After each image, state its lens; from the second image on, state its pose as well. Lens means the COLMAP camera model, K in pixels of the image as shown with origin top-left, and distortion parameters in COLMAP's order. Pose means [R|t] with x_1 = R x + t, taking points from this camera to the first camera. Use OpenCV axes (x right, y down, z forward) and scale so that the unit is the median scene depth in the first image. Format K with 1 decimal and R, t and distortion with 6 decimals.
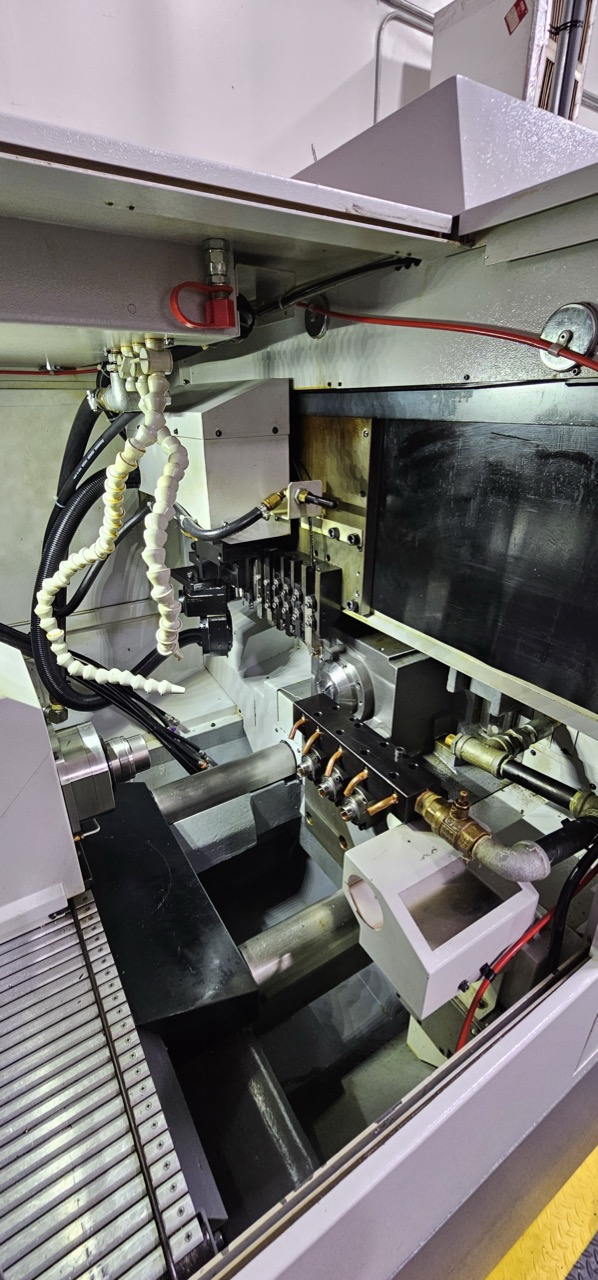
lens RADIAL K [[523.0, 0, 299.0], [0, 523.0, 640.0], [0, 0, 1]] dist [0.000485, 0.000276]
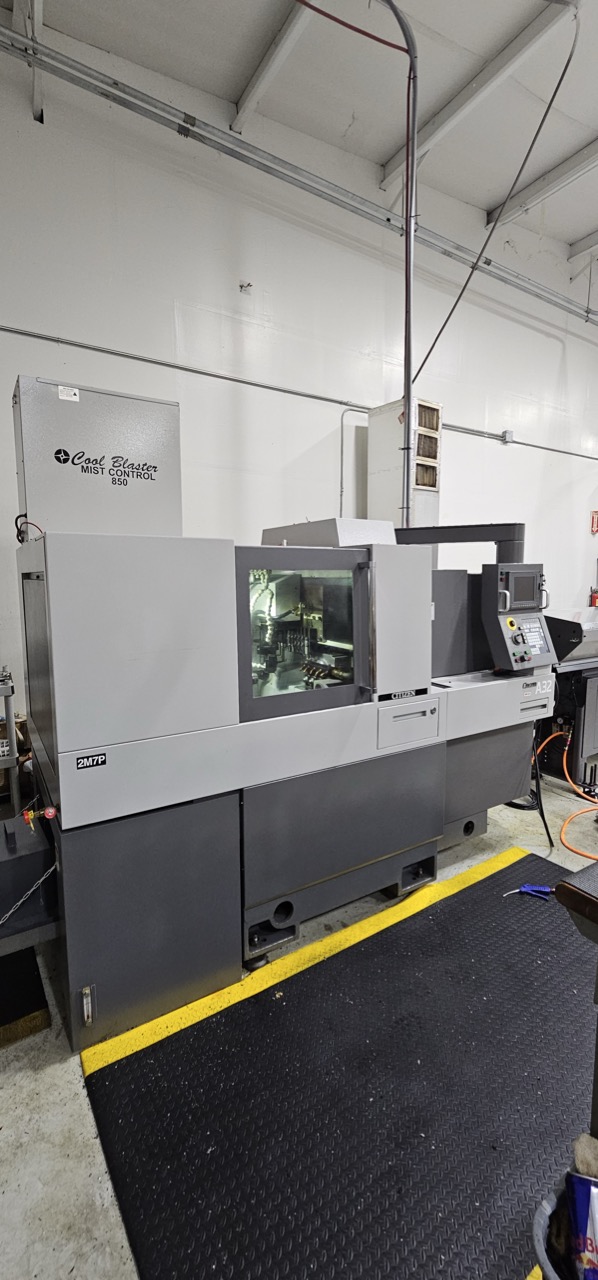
lens RADIAL K [[523.0, 0, 299.0], [0, 523.0, 640.0], [0, 0, 1]] dist [0.000485, 0.000276]
pose [[0.999953, 0.003354, -0.009106, 0.004592], [-0.005926, 0.954132, -0.299327, 0.874004], [0.007685, 0.299367, 0.954107, -1.994966]]
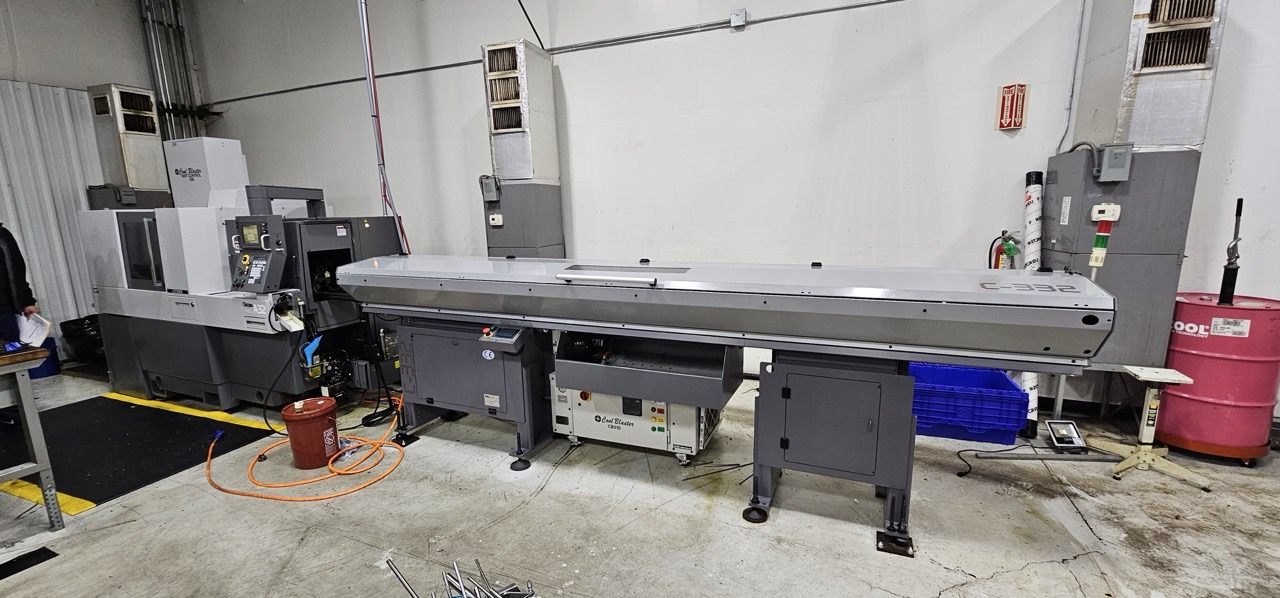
lens RADIAL K [[523.0, 0, 640.0], [0, 523.0, 299.0], [0, 0, 1]] dist [0.000485, 0.000276]
pose [[0.564645, 0.141498, -0.813114, 6.981659], [-0.324973, 0.943725, -0.061442, -0.713605], [0.758663, 0.298933, 0.578852, 1.156730]]
